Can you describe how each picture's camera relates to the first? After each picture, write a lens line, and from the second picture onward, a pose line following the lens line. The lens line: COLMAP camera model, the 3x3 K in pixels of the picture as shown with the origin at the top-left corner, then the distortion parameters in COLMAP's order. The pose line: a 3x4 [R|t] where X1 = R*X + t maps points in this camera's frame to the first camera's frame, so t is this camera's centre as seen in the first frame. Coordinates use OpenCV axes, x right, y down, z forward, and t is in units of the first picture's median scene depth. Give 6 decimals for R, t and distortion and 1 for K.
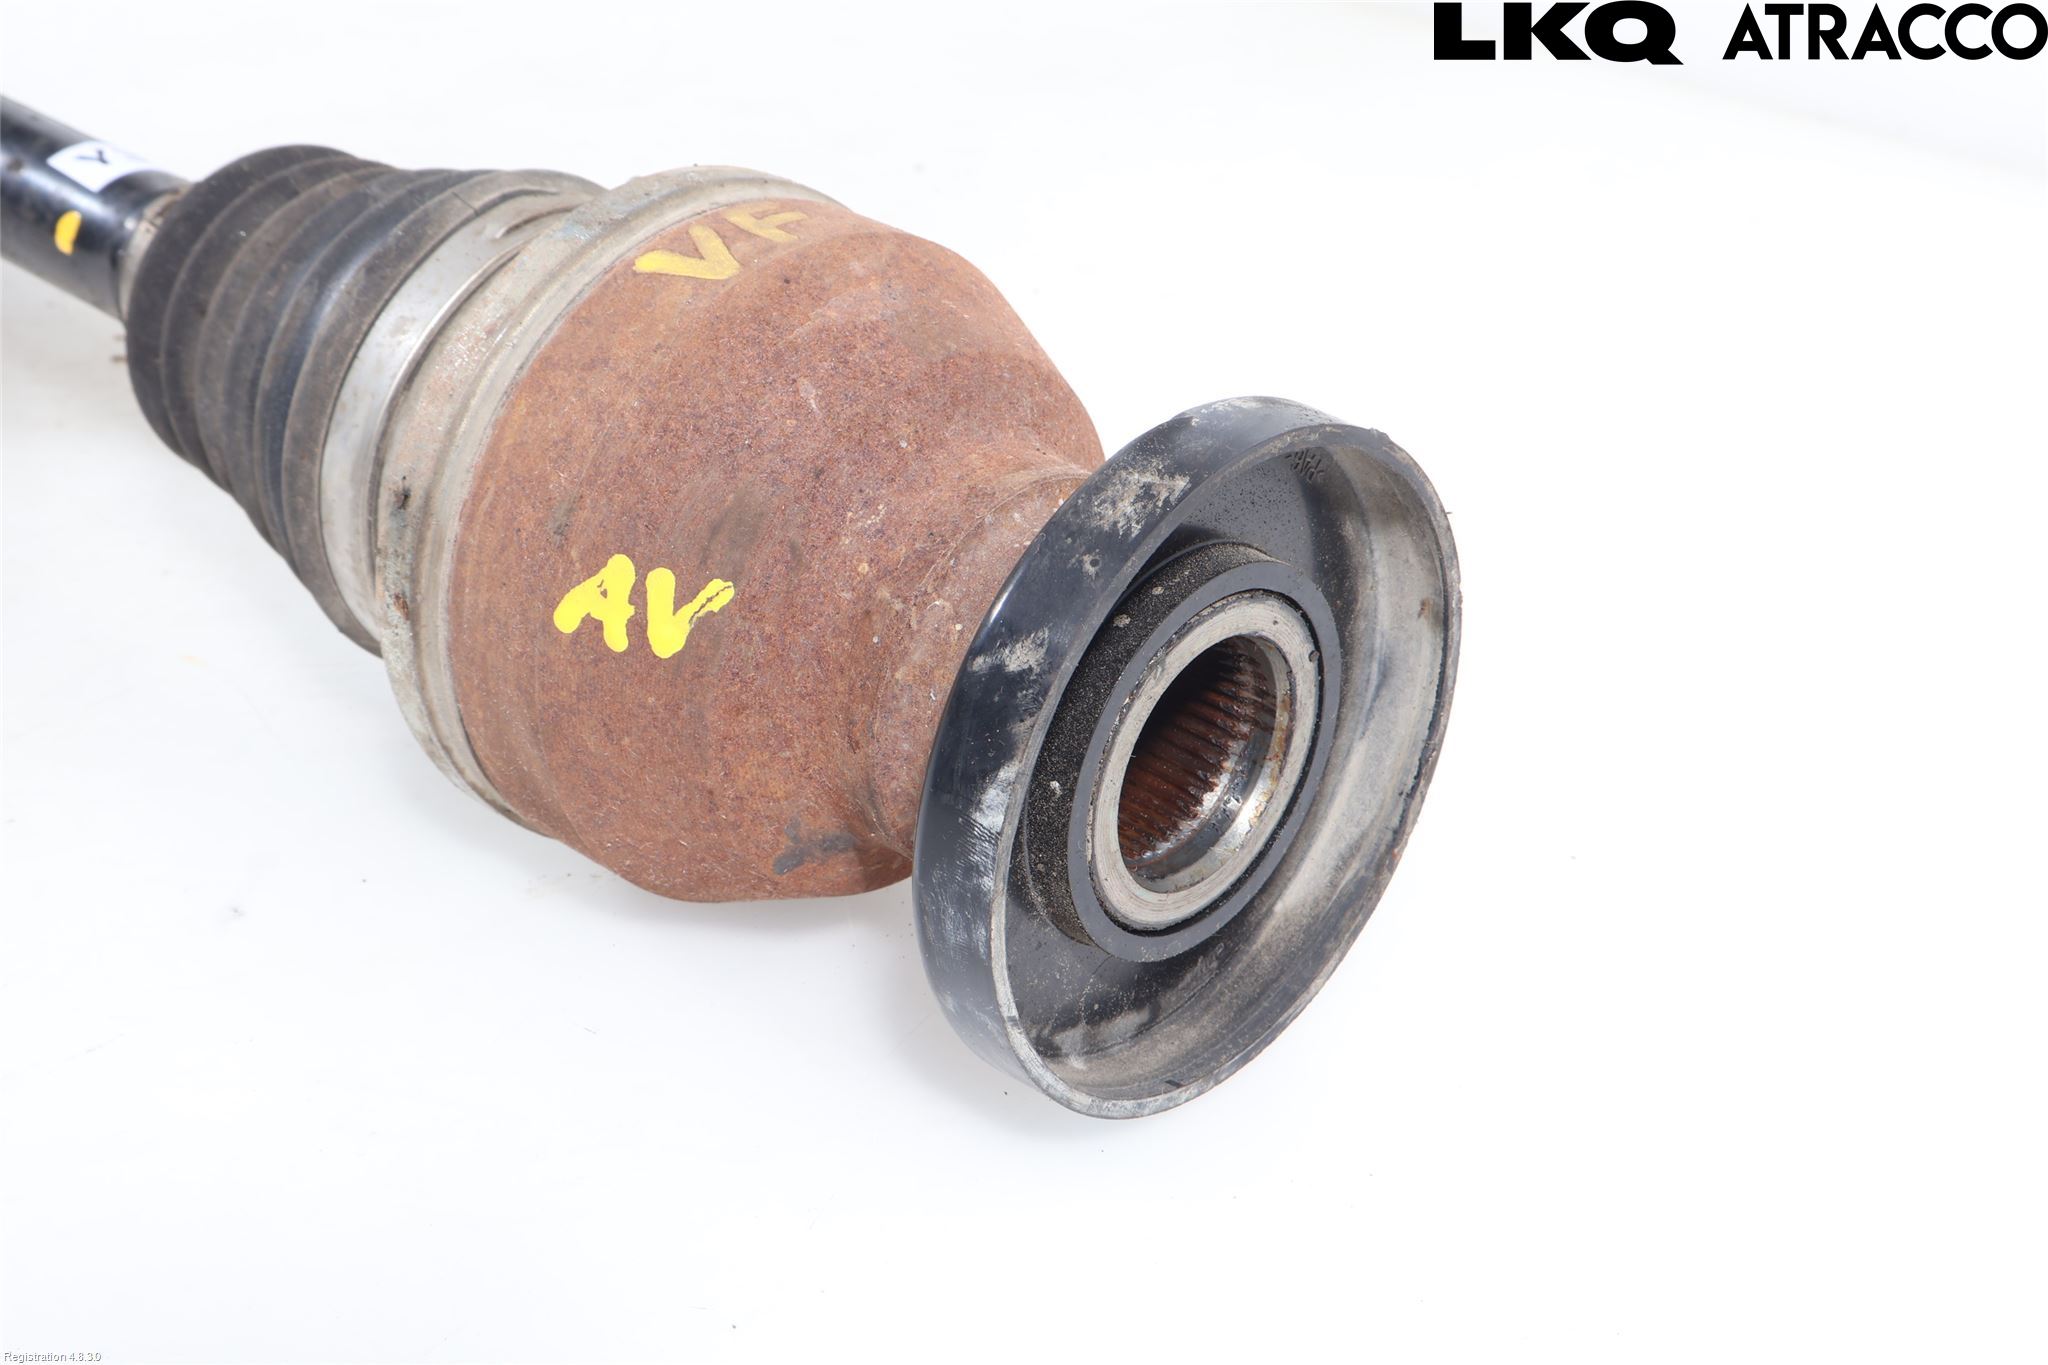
lens RADIAL K [[3151.9, 0, 1023.7], [0, 3151.9, 682.9], [0, 0, 1]] dist [0.000553, 0.000000]
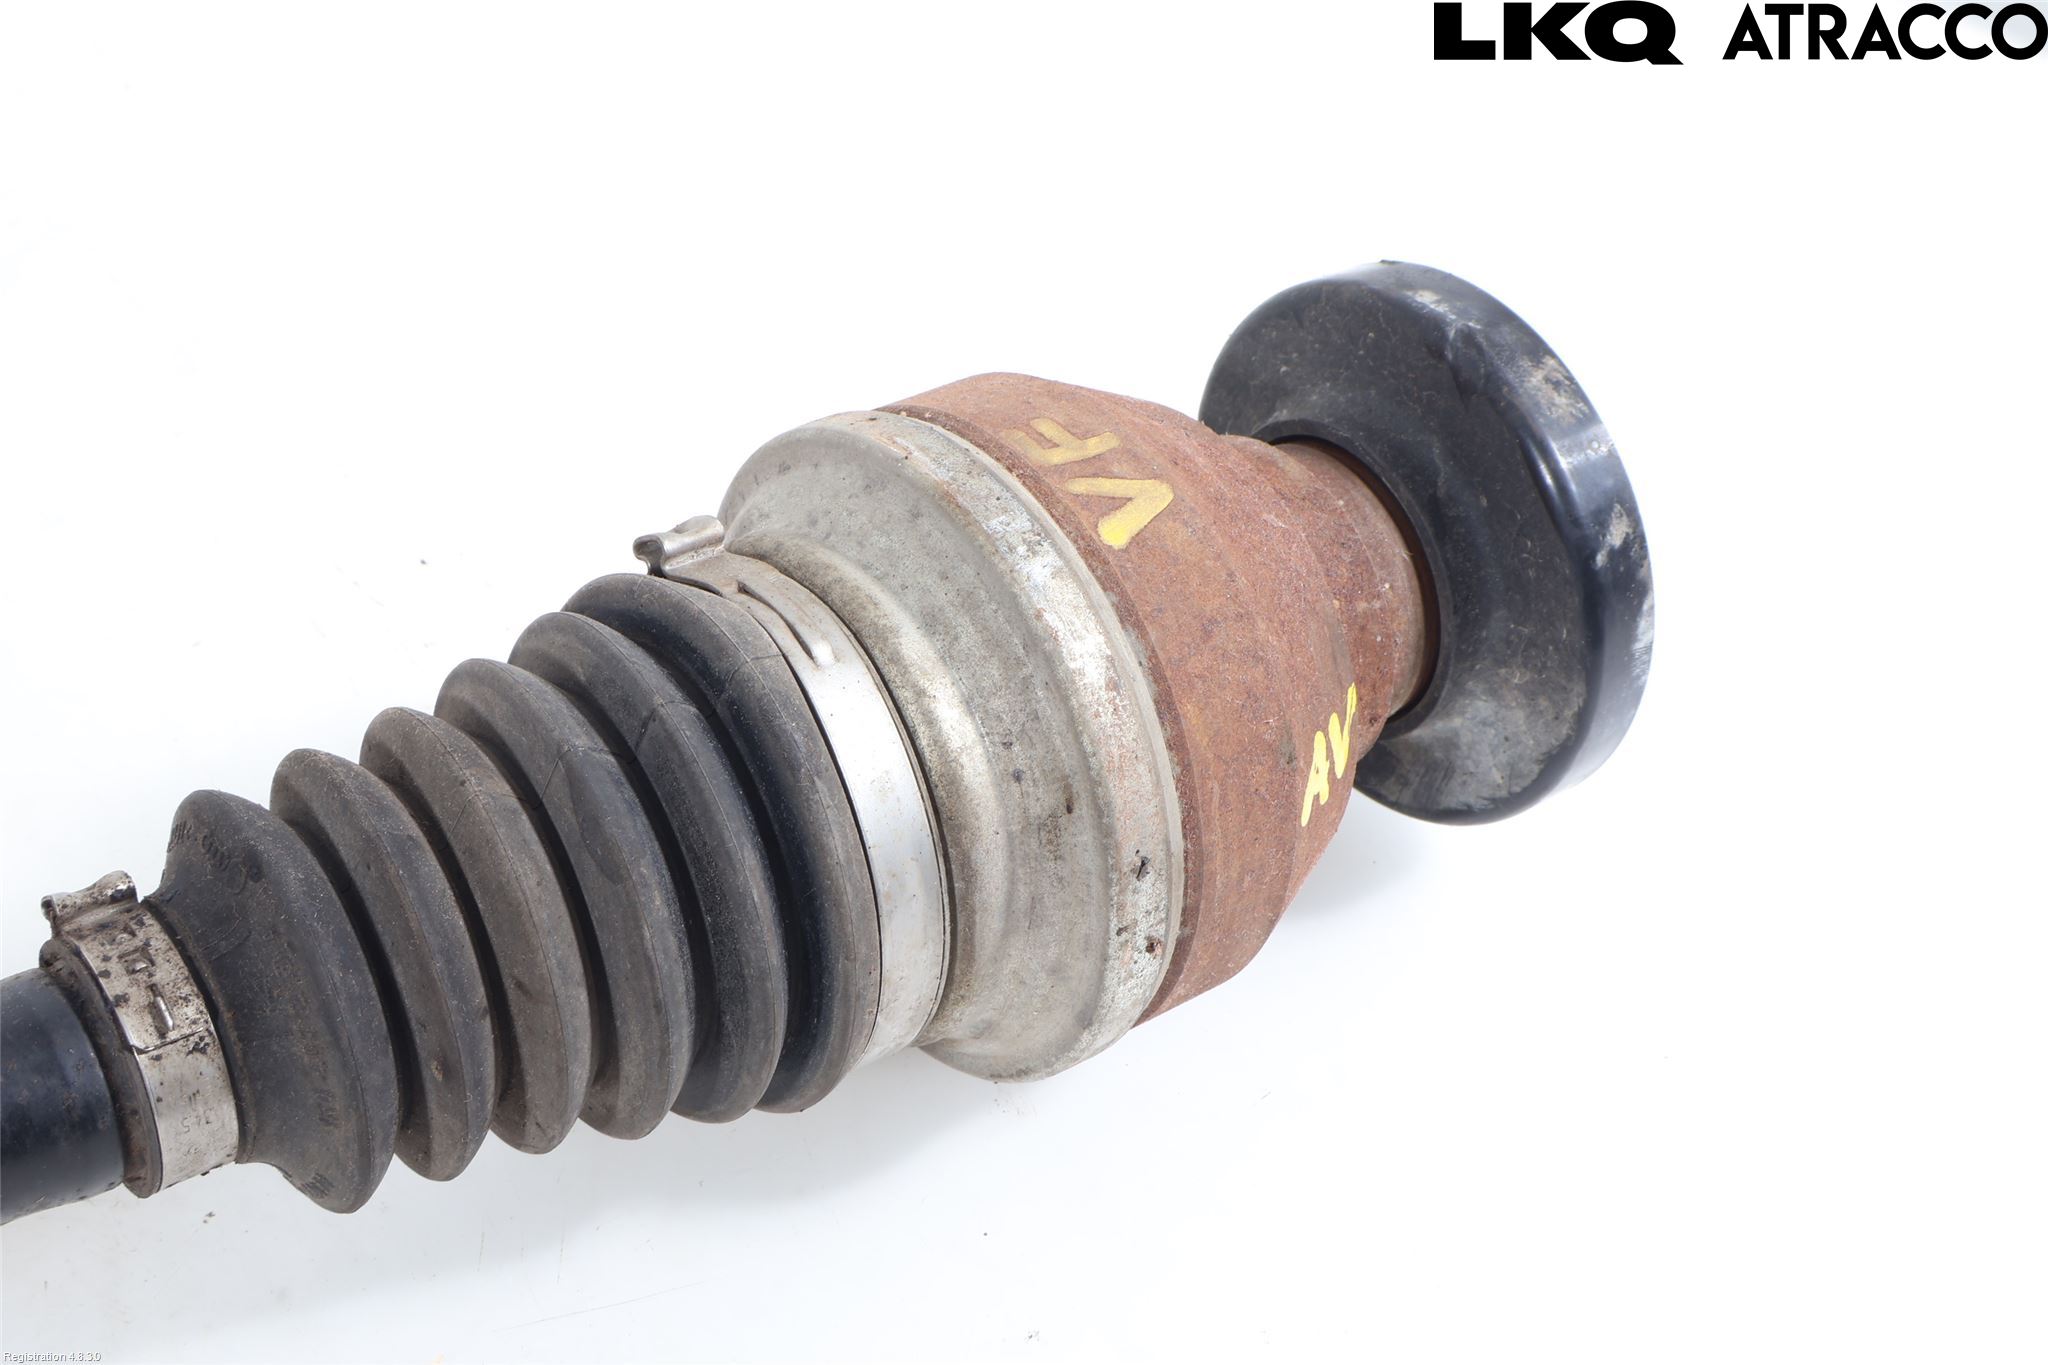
lens RADIAL K [[3151.9, 0, 1024.0], [0, 3151.9, 682.0], [0, 0, 1]] dist [0.000553, 0.000000]
pose [[0.151281, -0.652751, 0.742314, -0.934384], [0.343620, 0.738850, 0.579677, -0.716903], [-0.926844, 0.167380, 0.336072, 0.703096]]
